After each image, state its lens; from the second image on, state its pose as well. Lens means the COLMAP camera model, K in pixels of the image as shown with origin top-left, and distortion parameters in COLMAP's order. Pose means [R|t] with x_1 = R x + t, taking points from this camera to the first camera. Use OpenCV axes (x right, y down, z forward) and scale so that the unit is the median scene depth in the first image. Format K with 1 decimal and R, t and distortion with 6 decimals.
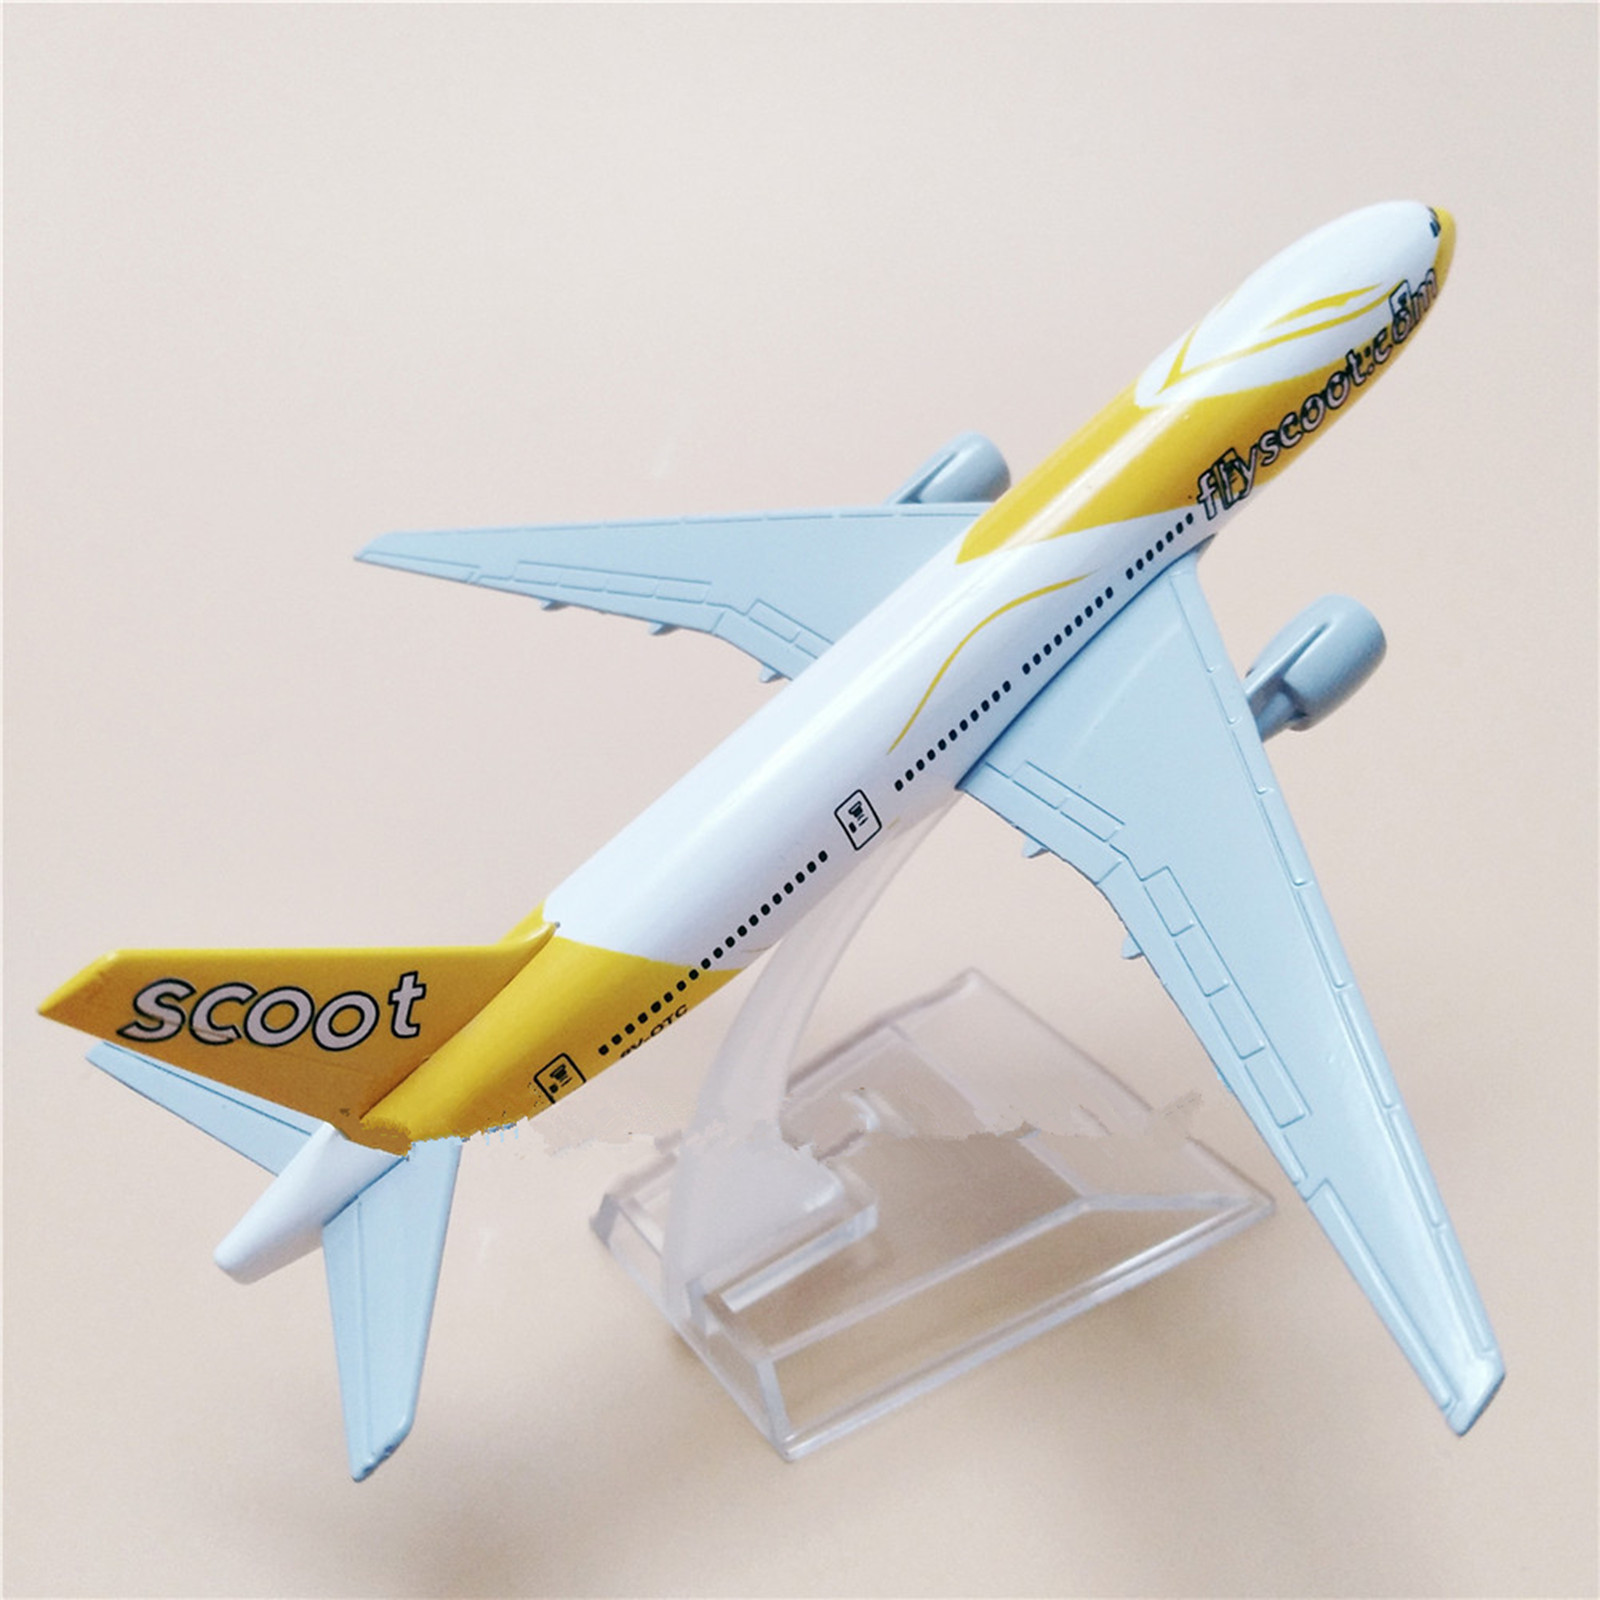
lens RADIAL K [[1704.3, 0, 800.0], [0, 1704.3, 800.0], [0, 0, 1]] dist [0.007323, -0.122279]
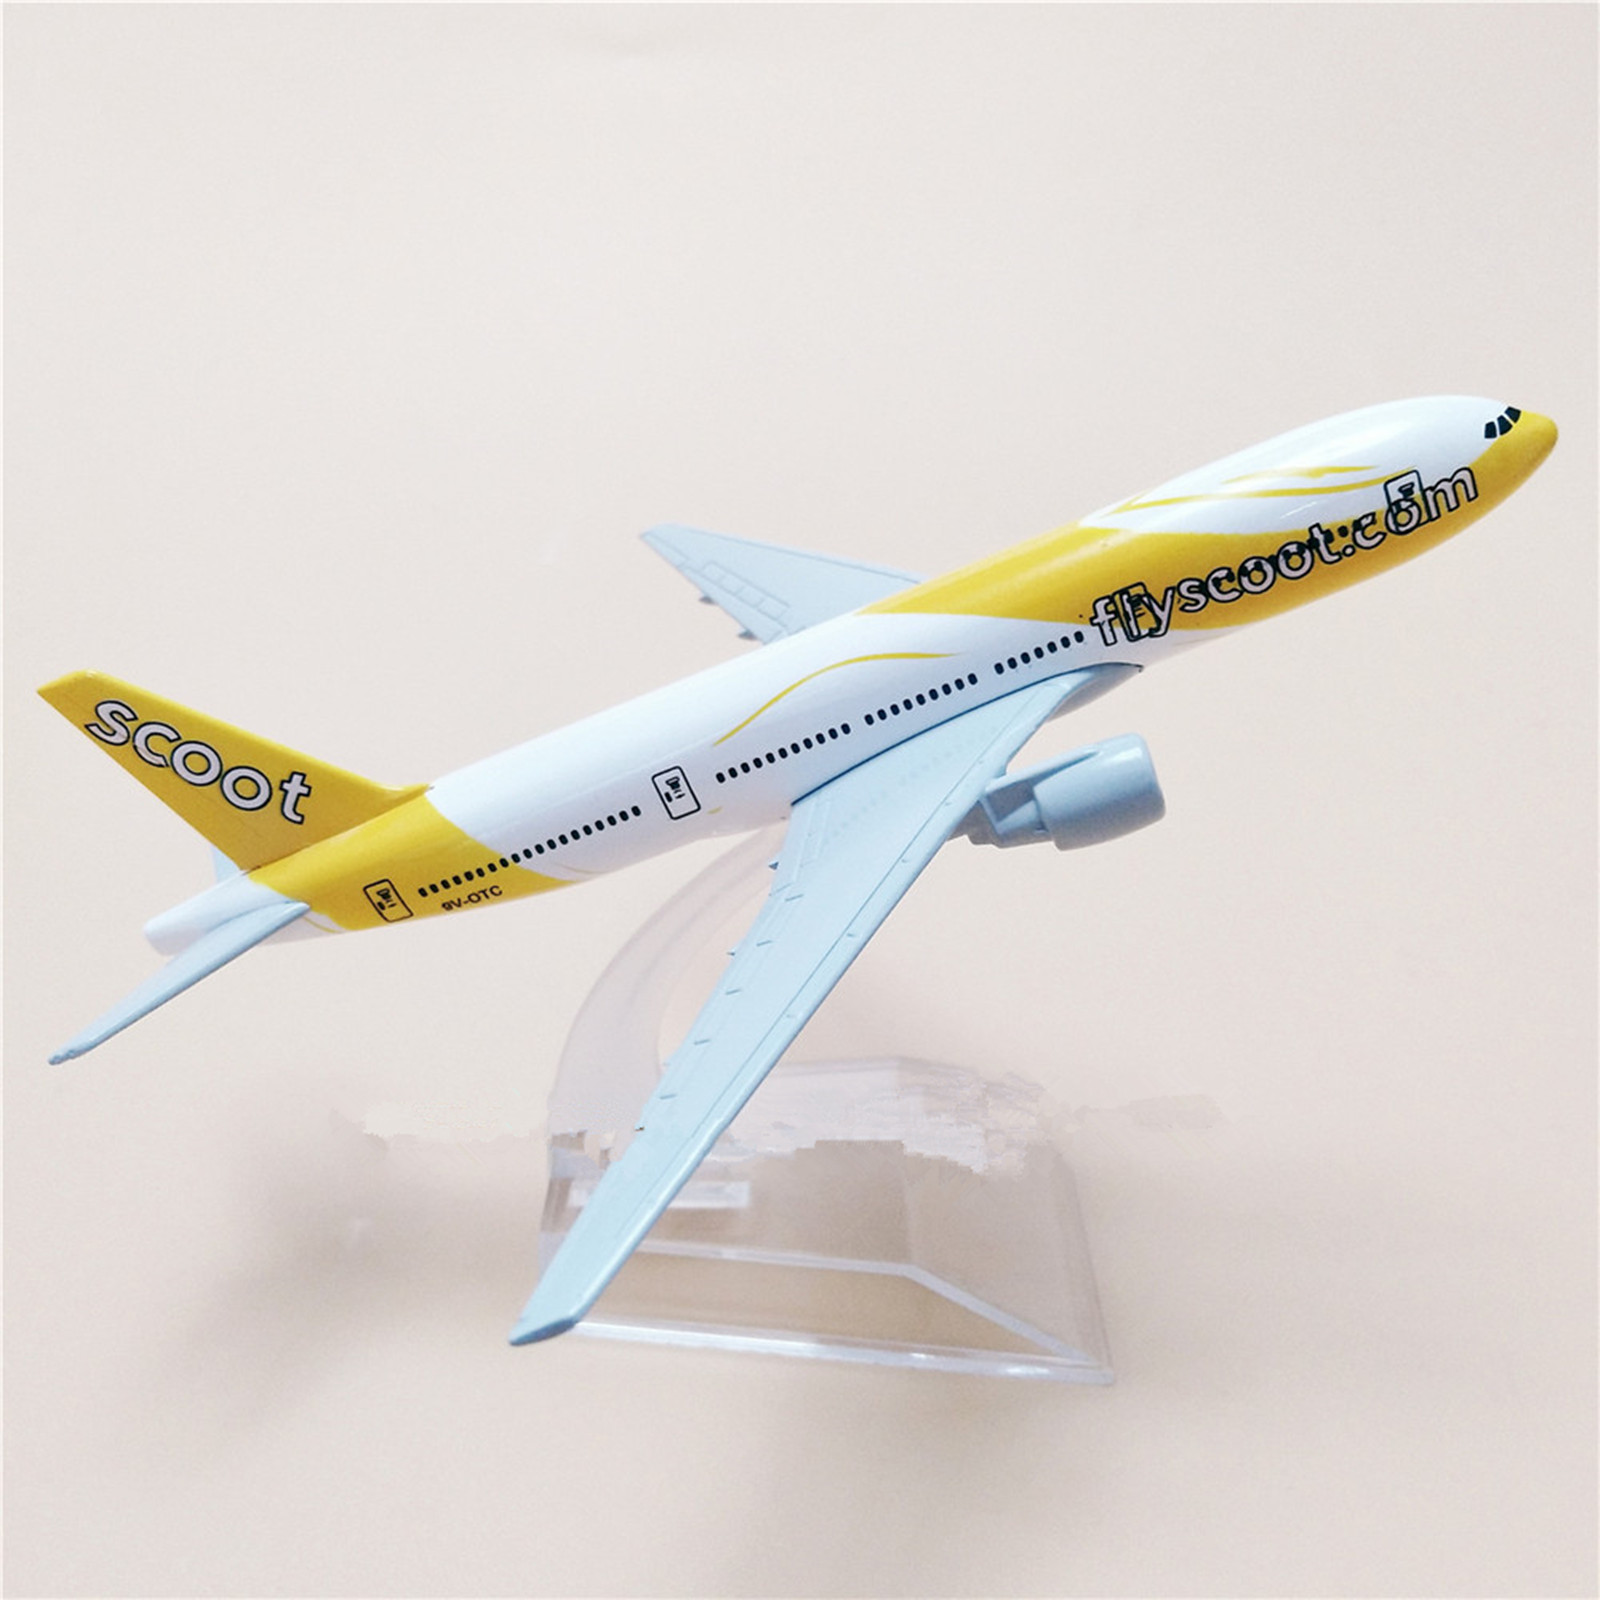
lens RADIAL K [[1704.3, 0, 800.0], [0, 1704.3, 800.0], [0, 0, 1]] dist [0.007323, -0.122279]
pose [[0.801294, 0.303452, -0.515602, 0.703037], [-0.343563, 0.938944, 0.018676, -0.034654], [0.489789, 0.162176, 0.856625, 0.044685]]
